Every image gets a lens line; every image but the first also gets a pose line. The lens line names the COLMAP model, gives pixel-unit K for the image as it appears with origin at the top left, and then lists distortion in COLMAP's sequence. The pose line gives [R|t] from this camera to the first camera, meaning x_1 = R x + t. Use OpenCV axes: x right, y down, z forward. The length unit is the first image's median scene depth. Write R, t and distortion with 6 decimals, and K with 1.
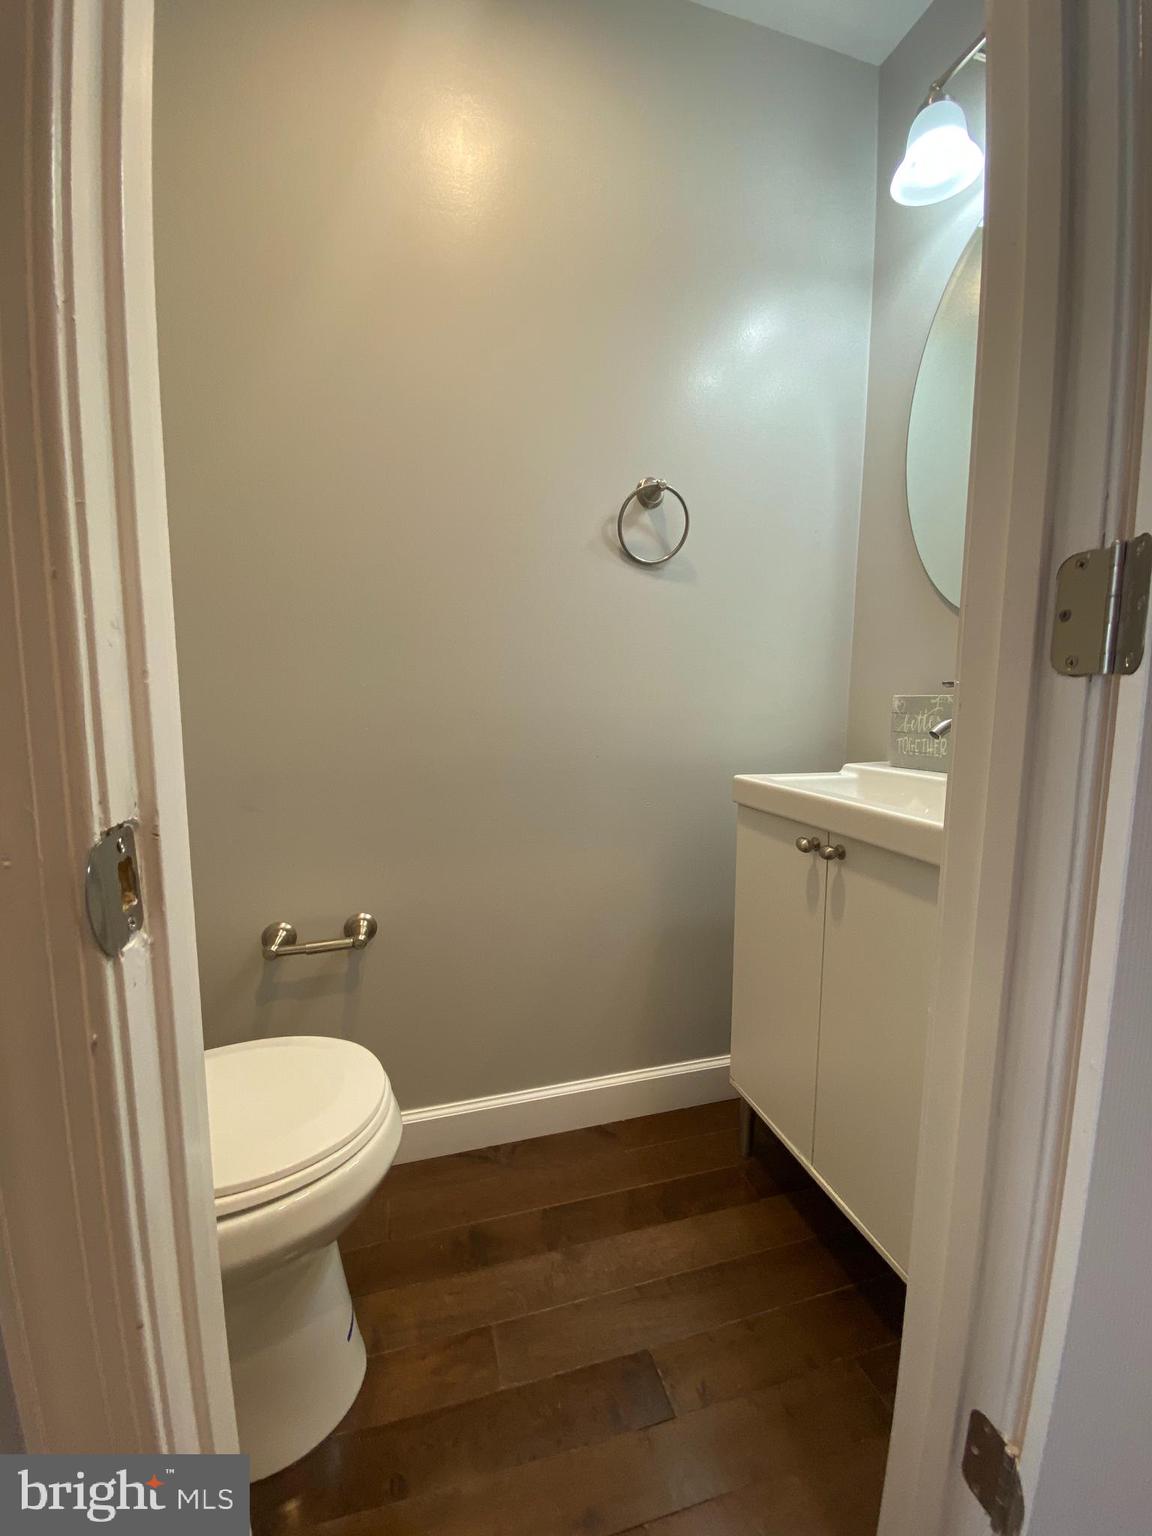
lens RADIAL K [[619.8, 0, 576.0], [0, 619.8, 768.0], [0, 0, 1]] dist [-0.001559, -0.000437]
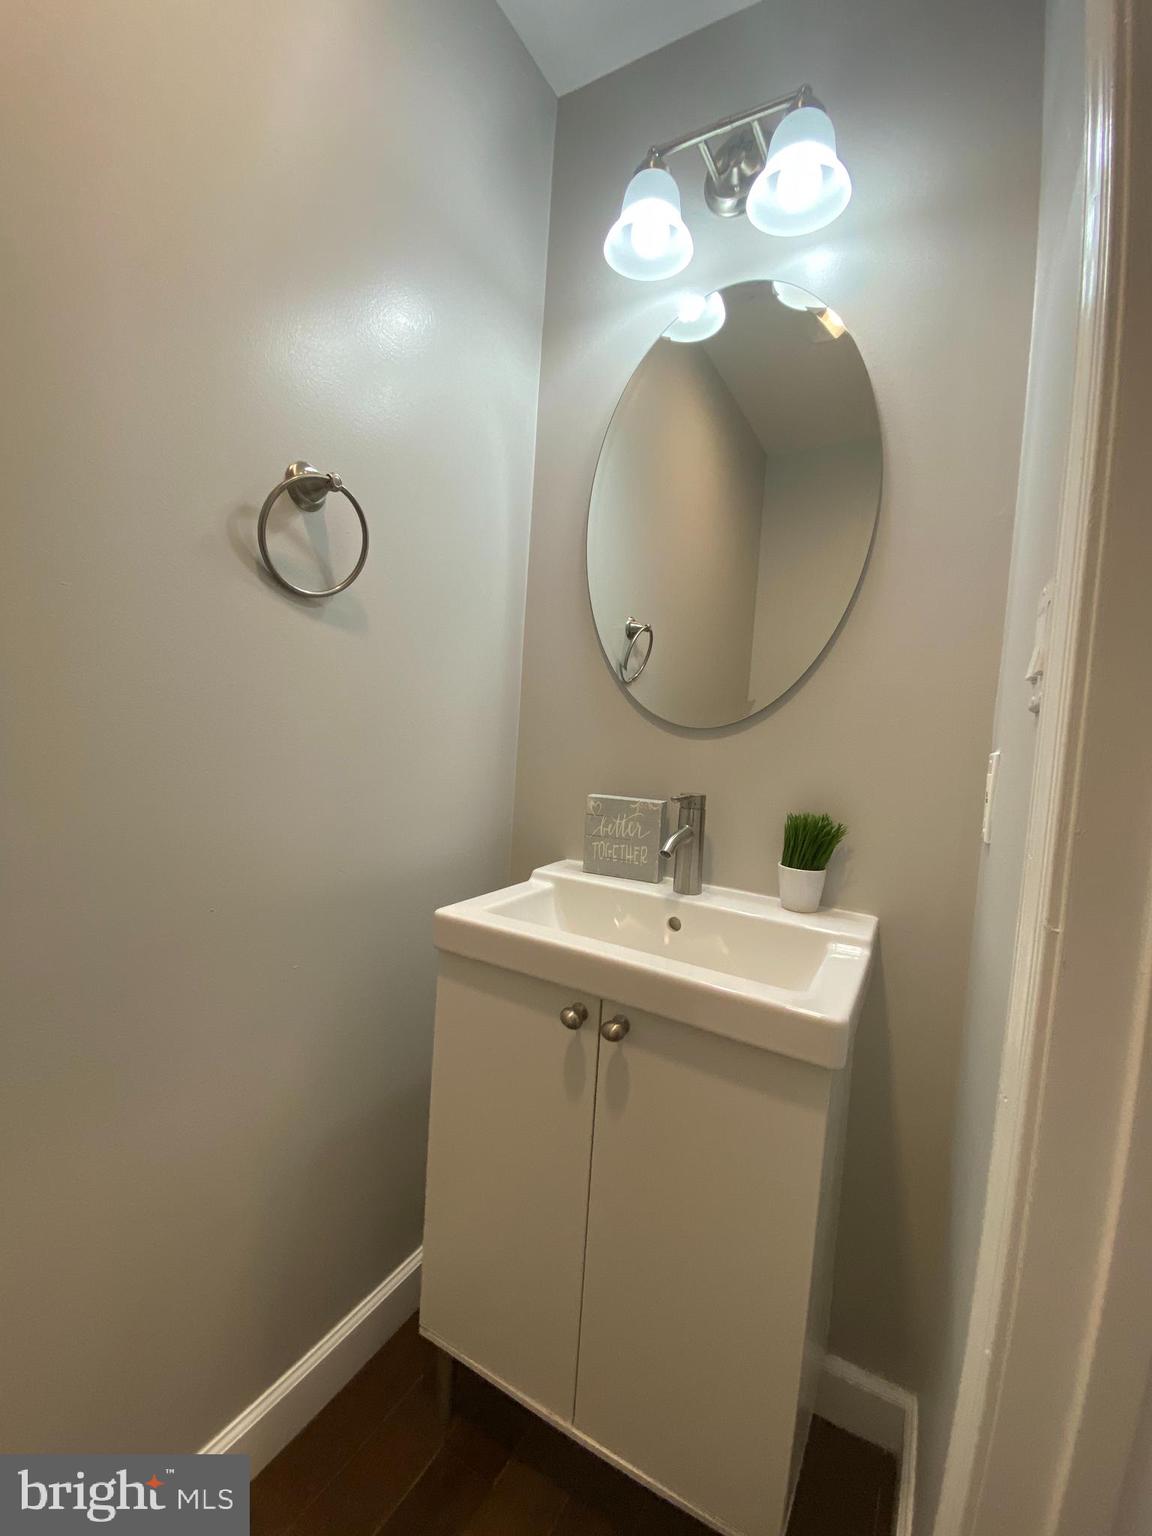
lens RADIAL K [[619.8, 0, 576.0], [0, 619.8, 768.0], [0, 0, 1]] dist [-0.001559, -0.000437]
pose [[0.717999, 0.003796, 0.696033, -0.135365], [0.013903, 0.999707, -0.019794, -0.142453], [-0.695905, 0.023889, 0.717736, 0.369214]]
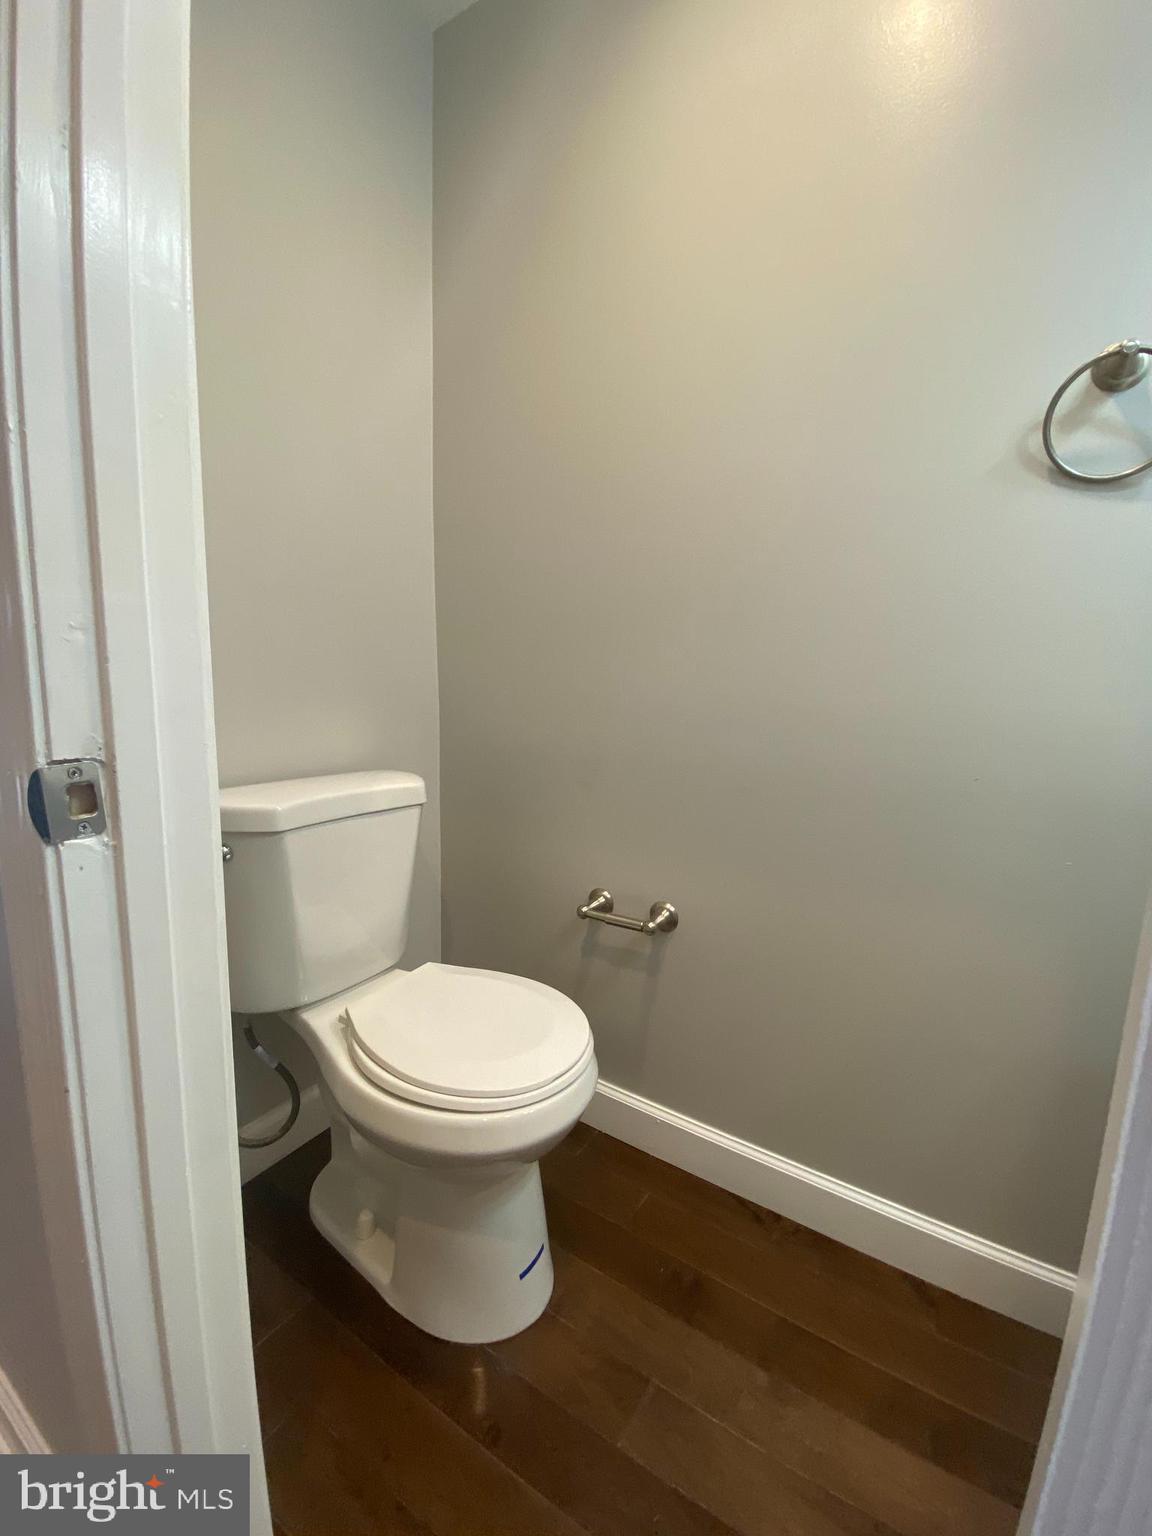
lens RADIAL K [[627.0, 0, 576.0], [0, 627.0, 768.0], [0, 0, 1]] dist [0.016509, -0.017261]
pose [[0.664871, 0.119171, -0.737391, 0.281226], [-0.109355, 0.992084, 0.061731, -0.027115], [0.738910, 0.039594, 0.672640, 0.206791]]
